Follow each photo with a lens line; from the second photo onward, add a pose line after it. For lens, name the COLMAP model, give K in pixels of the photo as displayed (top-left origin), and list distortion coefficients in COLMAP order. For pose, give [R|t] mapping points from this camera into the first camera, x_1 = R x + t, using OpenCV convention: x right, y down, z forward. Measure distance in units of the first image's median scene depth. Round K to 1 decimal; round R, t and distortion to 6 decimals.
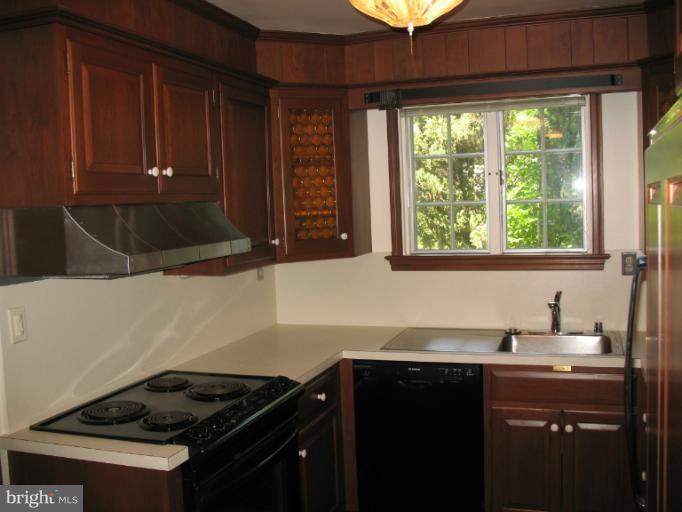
lens RADIAL K [[725.5, 0, 339.8], [0, 725.5, 255.5], [0, 0, 1]] dist [-0.115233, 0.000000]
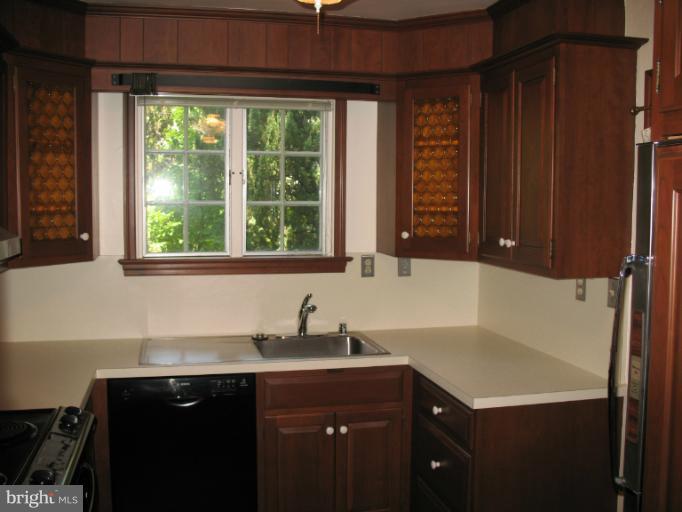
lens RADIAL K [[725.5, 0, 340.9], [0, 725.5, 256.3], [0, 0, 1]] dist [-0.115233, 0.000000]
pose [[0.836919, -0.001698, 0.547325, -0.207132], [0.005259, 0.999974, -0.004940, 0.002524], [-0.547302, 0.007013, 0.836906, 0.129358]]
